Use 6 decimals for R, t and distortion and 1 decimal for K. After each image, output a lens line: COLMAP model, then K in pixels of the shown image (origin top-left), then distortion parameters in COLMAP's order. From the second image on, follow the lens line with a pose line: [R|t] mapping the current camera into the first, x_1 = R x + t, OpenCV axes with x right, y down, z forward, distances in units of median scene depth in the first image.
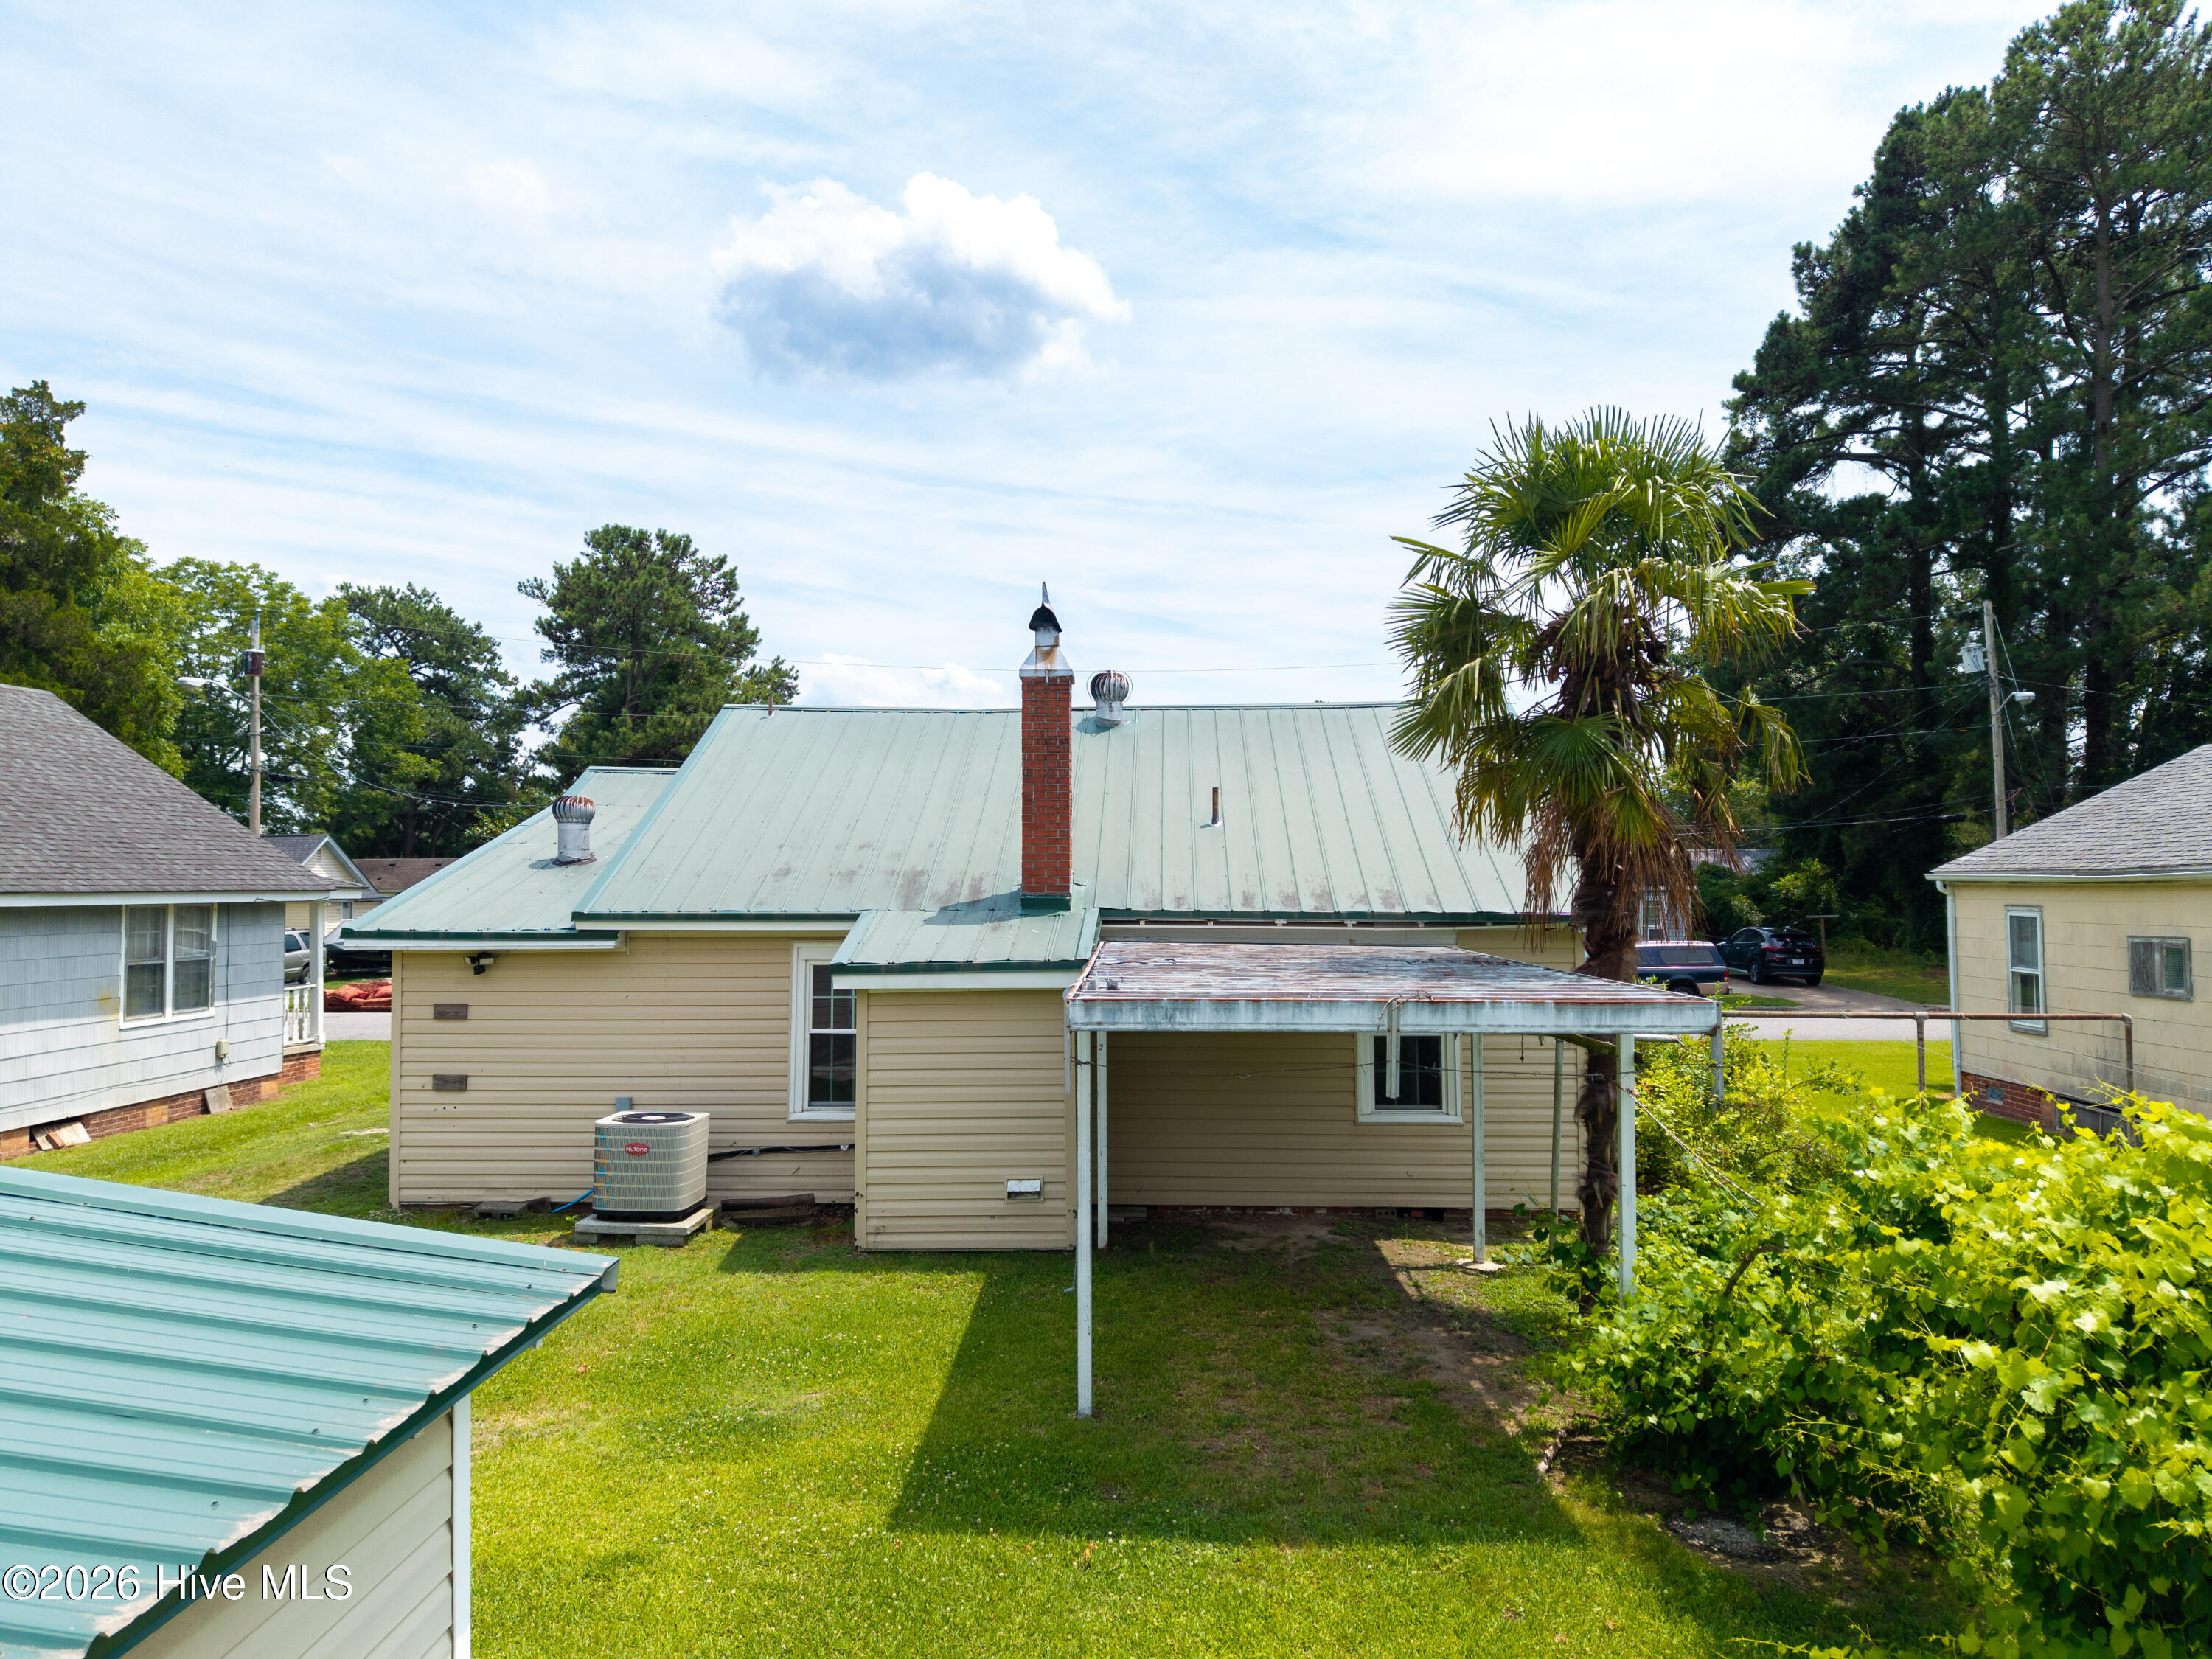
lens RADIAL K [[1450.2, 0, 1106.0], [0, 1450.2, 829.5], [0, 0, 1]] dist [0.037979, -0.048196]
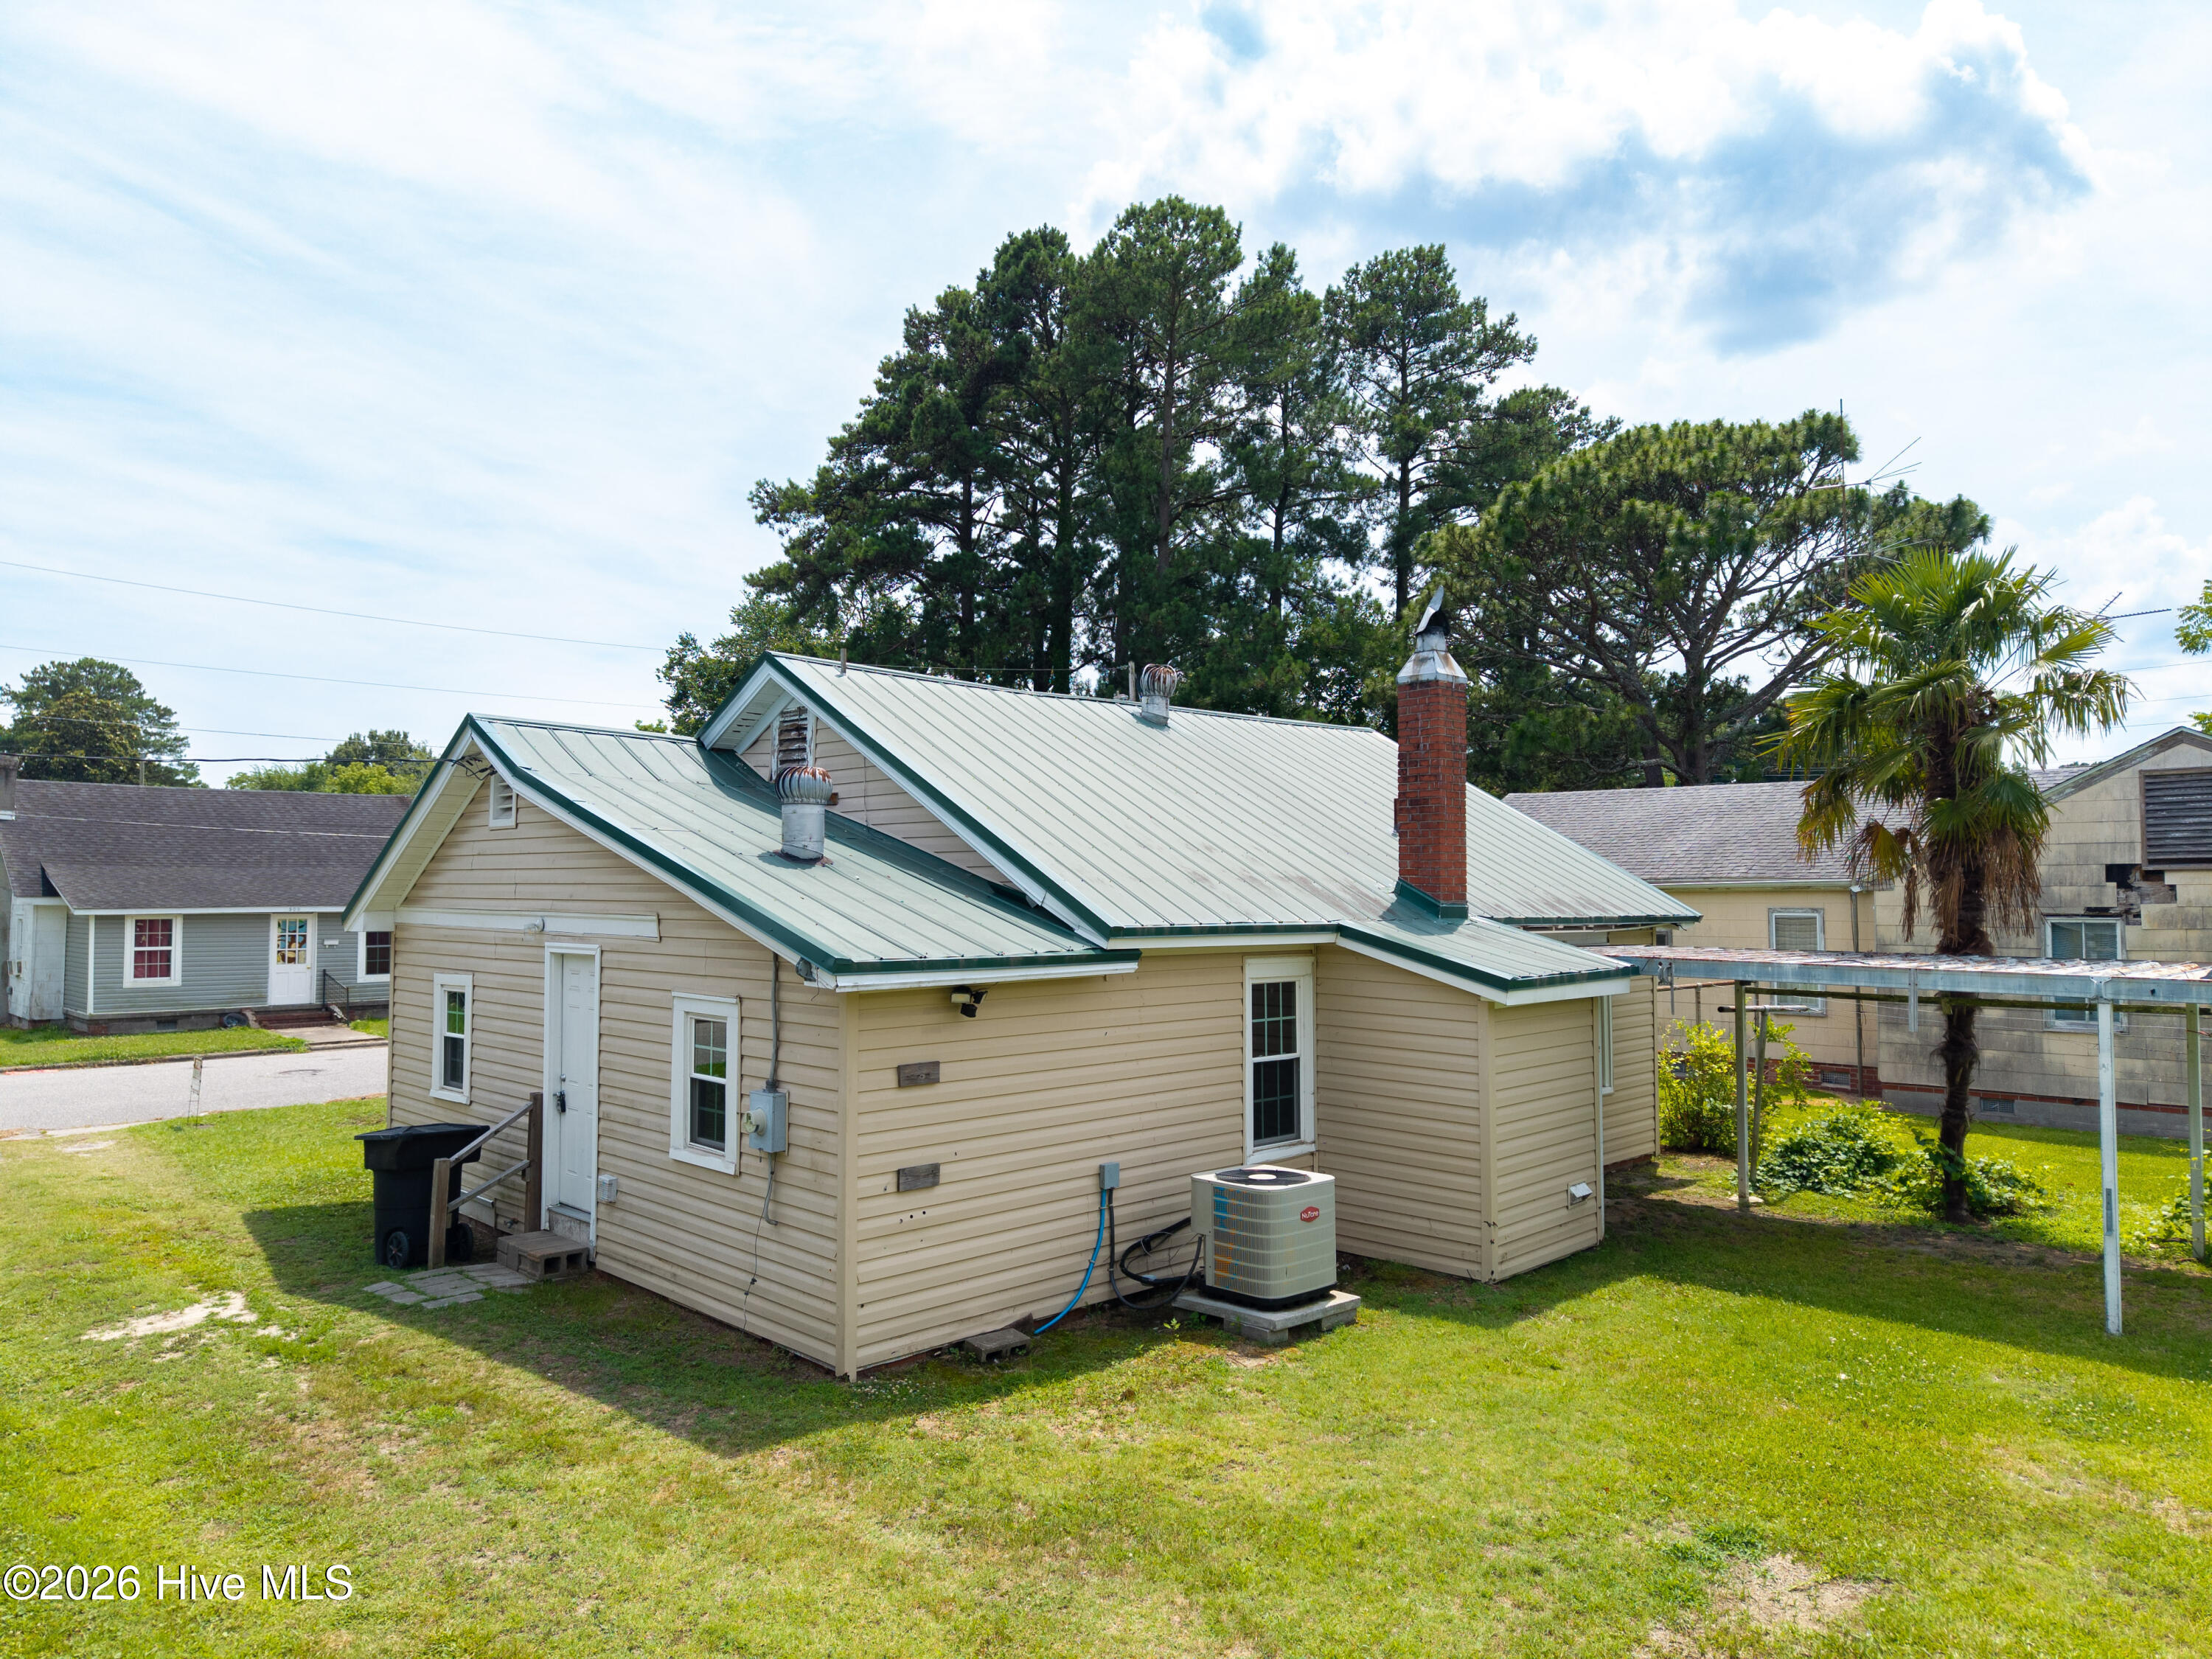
lens RADIAL K [[1450.2, 0, 1106.0], [0, 1450.2, 829.5], [0, 0, 1]] dist [0.037979, -0.048196]
pose [[0.694473, 0.031786, 0.718816, -0.894984], [-0.031333, 0.999412, -0.013922, 0.016644], [-0.718836, -0.012854, 0.695061, 0.467059]]
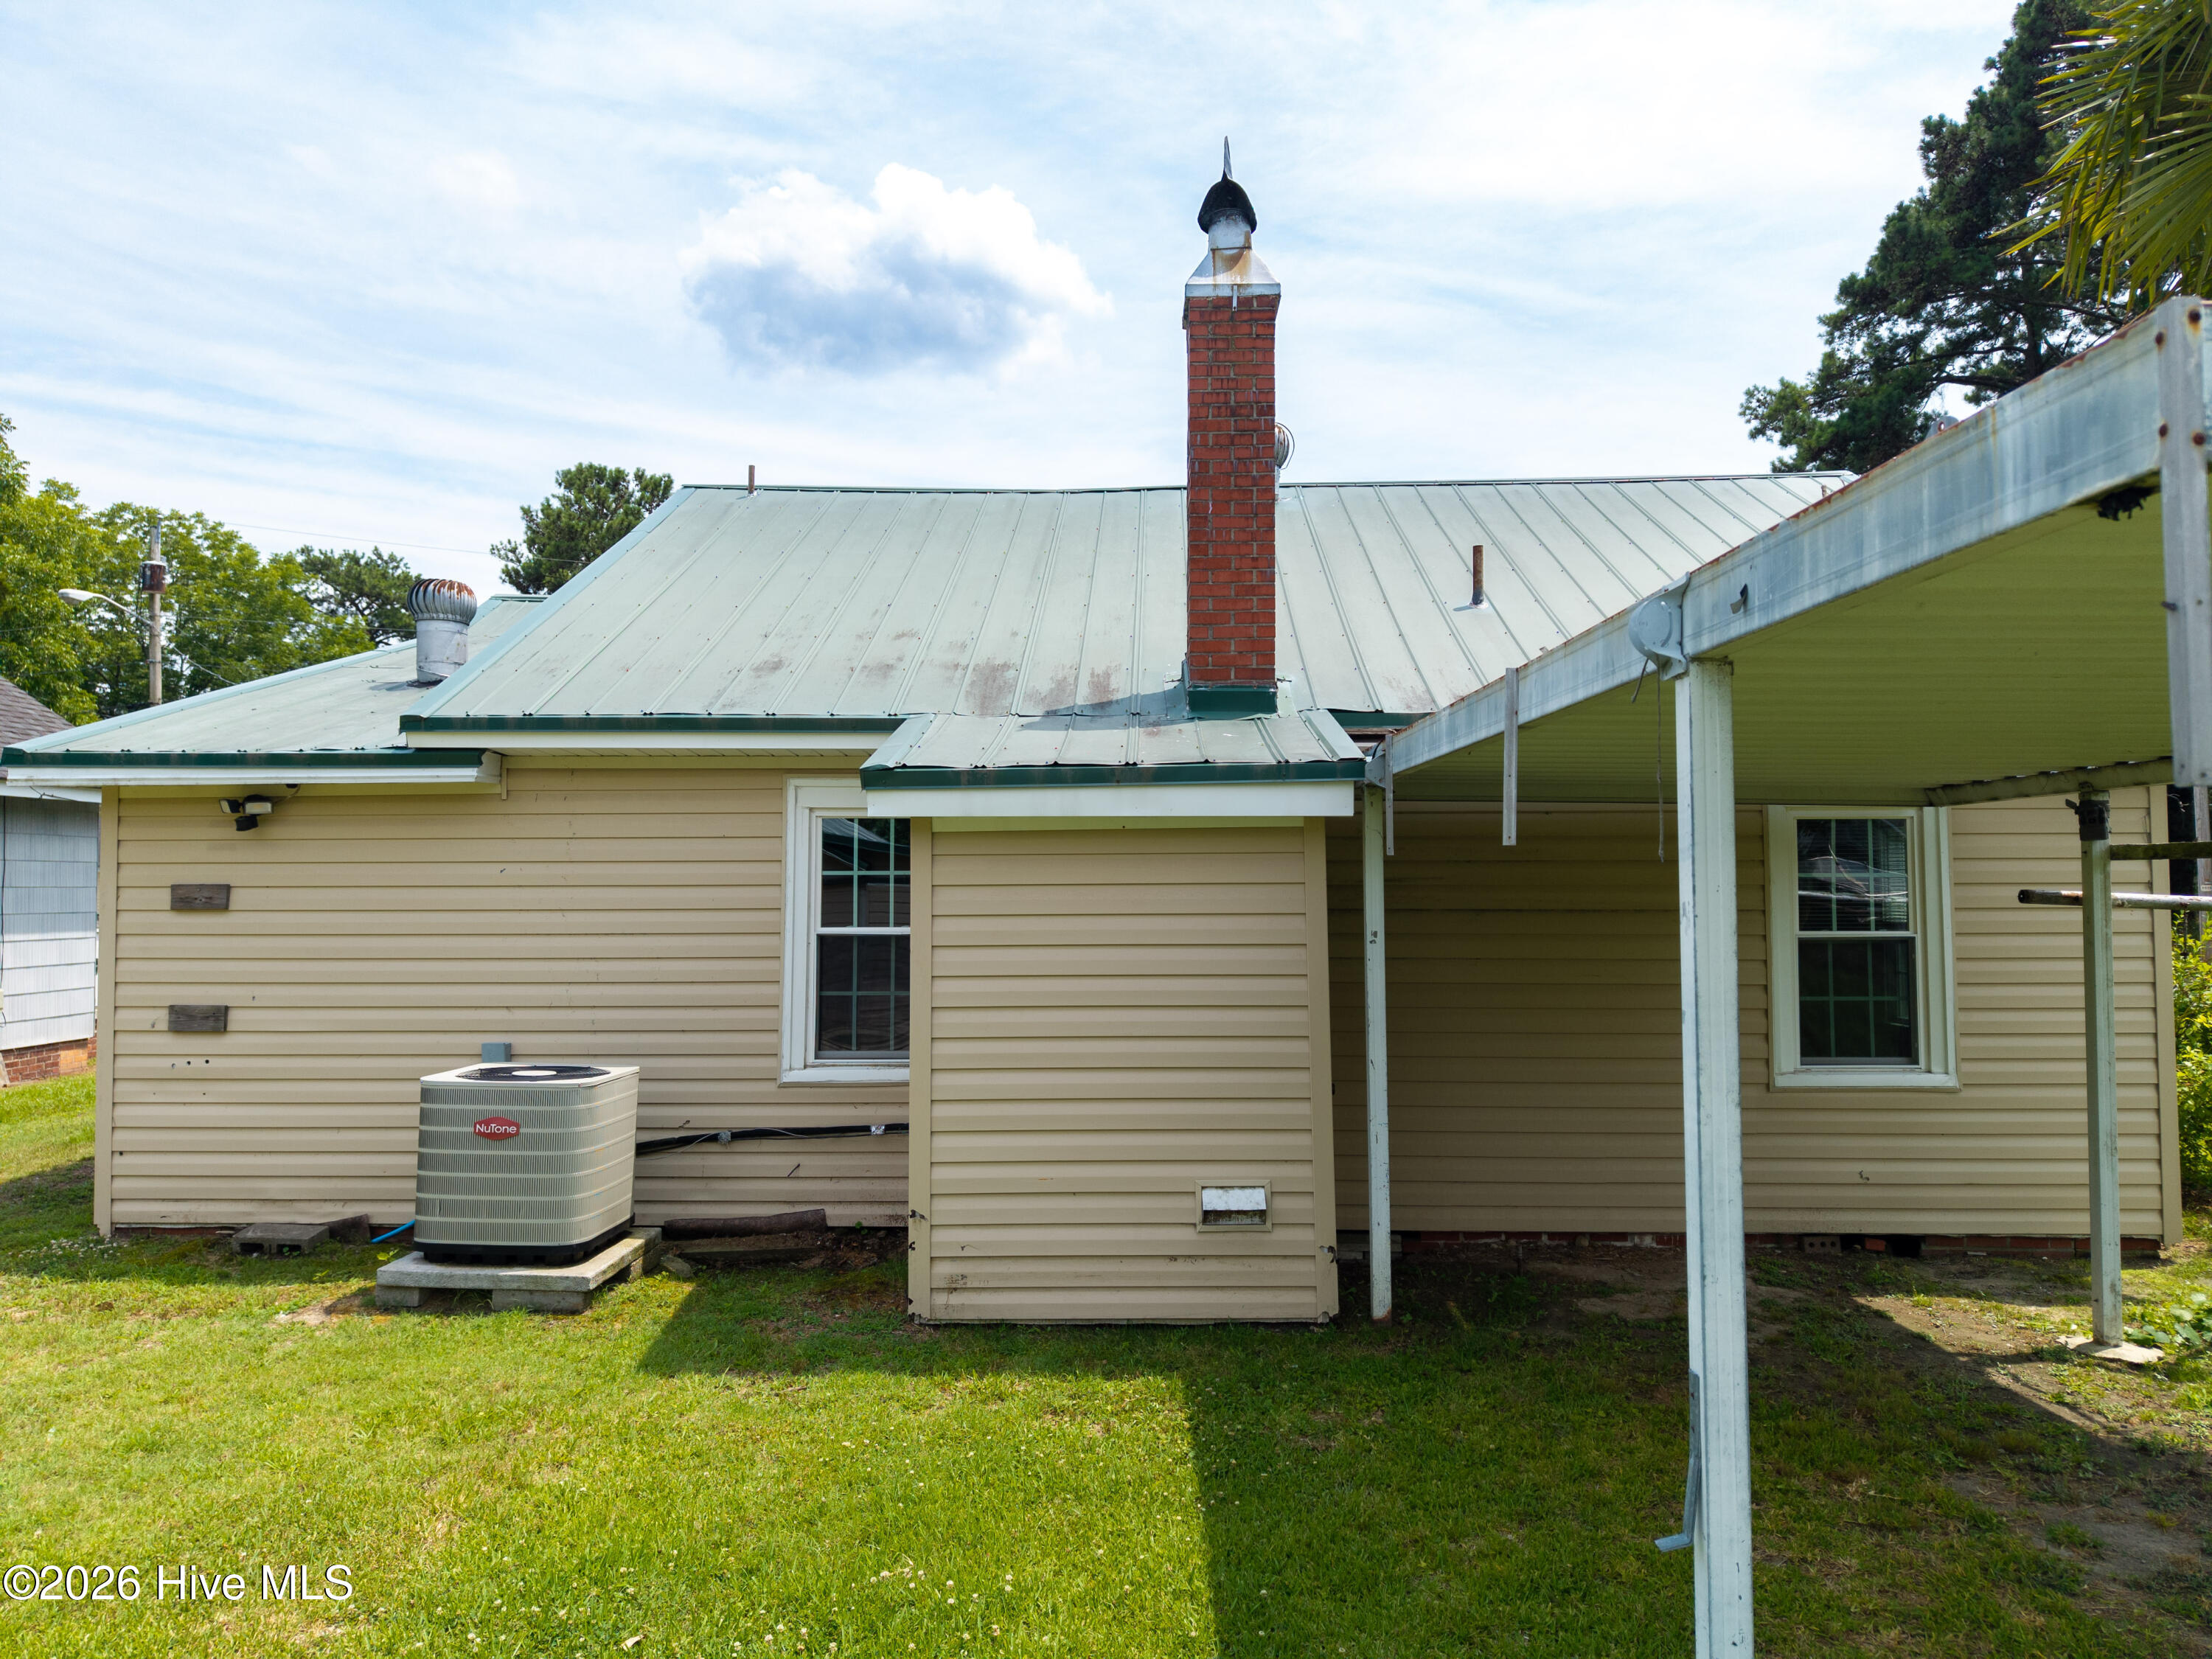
lens RADIAL K [[1464.4, 0, 1097.6], [0, 1464.4, 830.6], [0, 0, 1]] dist [0.029638, -0.034179]
pose [[0.999998, -0.001009, -0.001848, -0.091421], [0.001010, 0.999999, 0.000617, 0.099654], [0.001847, -0.000619, 0.999998, 0.418202]]
